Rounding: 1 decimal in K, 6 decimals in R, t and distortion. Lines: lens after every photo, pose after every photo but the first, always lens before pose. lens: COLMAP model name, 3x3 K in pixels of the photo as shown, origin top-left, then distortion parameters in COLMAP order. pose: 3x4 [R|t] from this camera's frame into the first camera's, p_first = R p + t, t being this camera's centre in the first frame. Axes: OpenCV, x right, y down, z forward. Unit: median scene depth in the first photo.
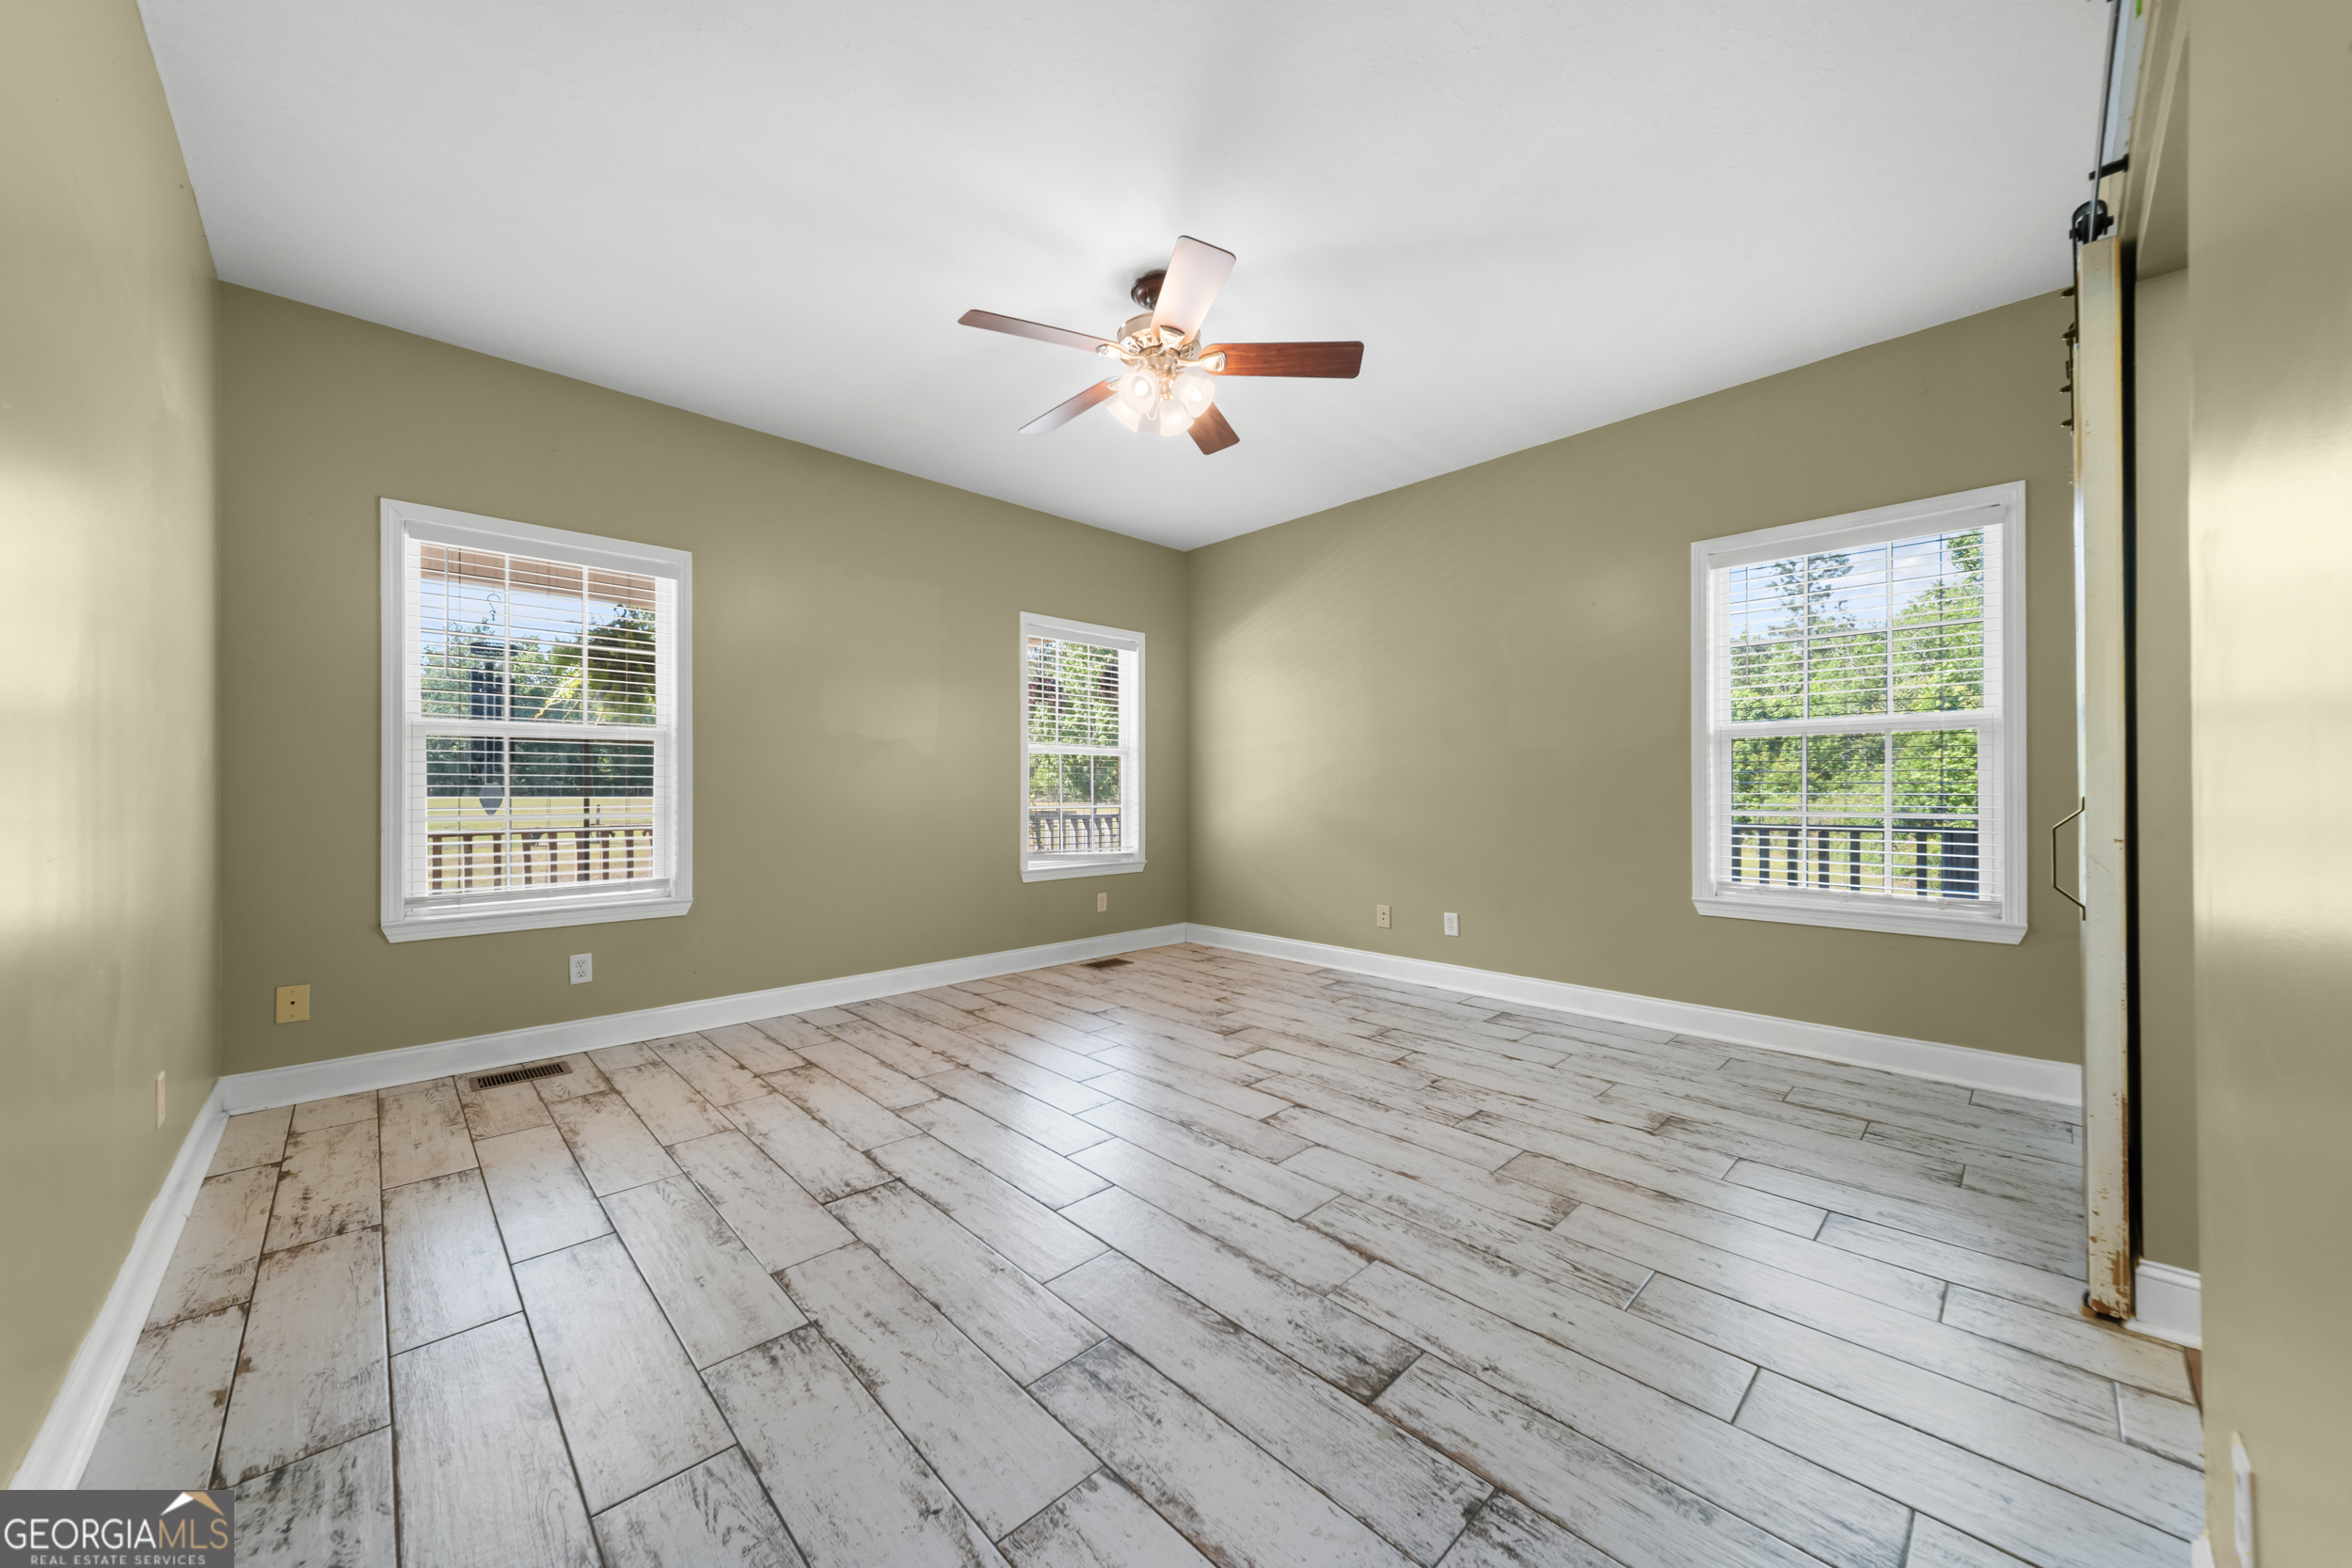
lens RADIAL K [[825.1, 0, 1179.2], [0, 825.1, 784.6], [0, 0, 1]] dist [0.000674, 0.000000]
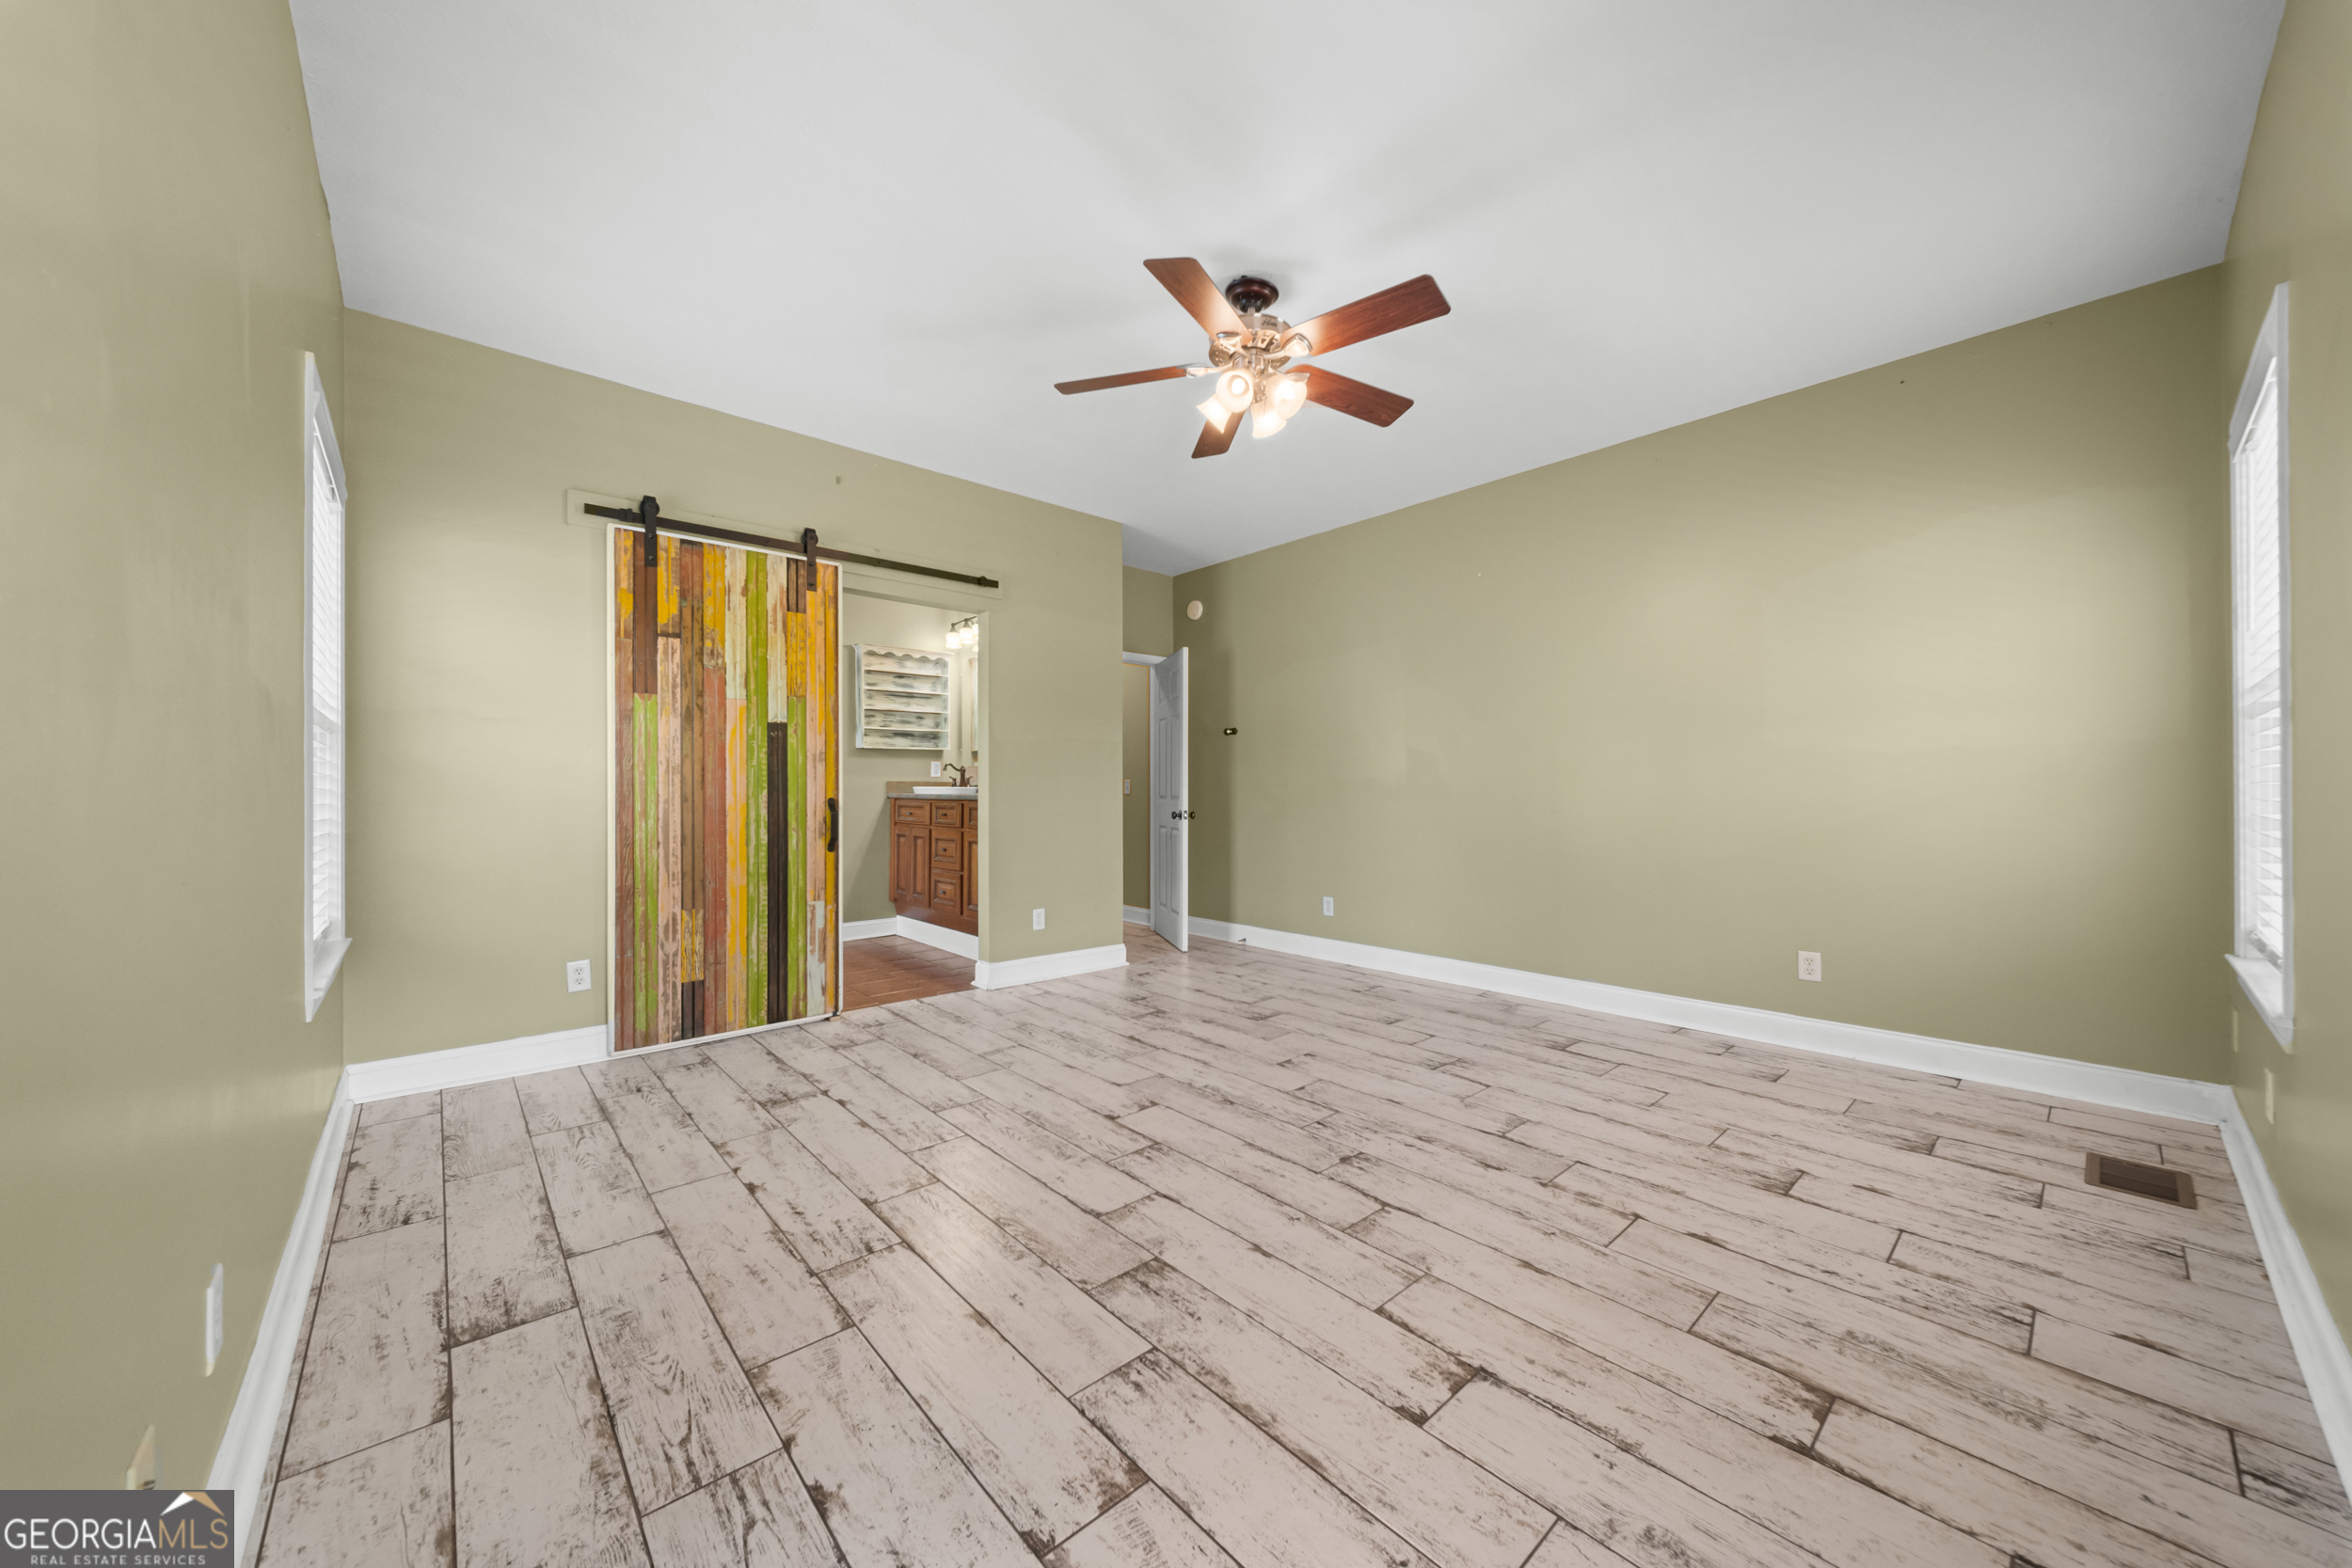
lens RADIAL K [[825.1, 0, 1189.1], [0, 825.1, 792.9], [0, 0, 1]] dist [0.000674, 0.000000]
pose [[-0.999552, 0.004987, 0.029524, 0.023418], [0.004841, 0.999976, -0.005026, 0.010994], [-0.029548, -0.004881, -0.999551, 1.950496]]
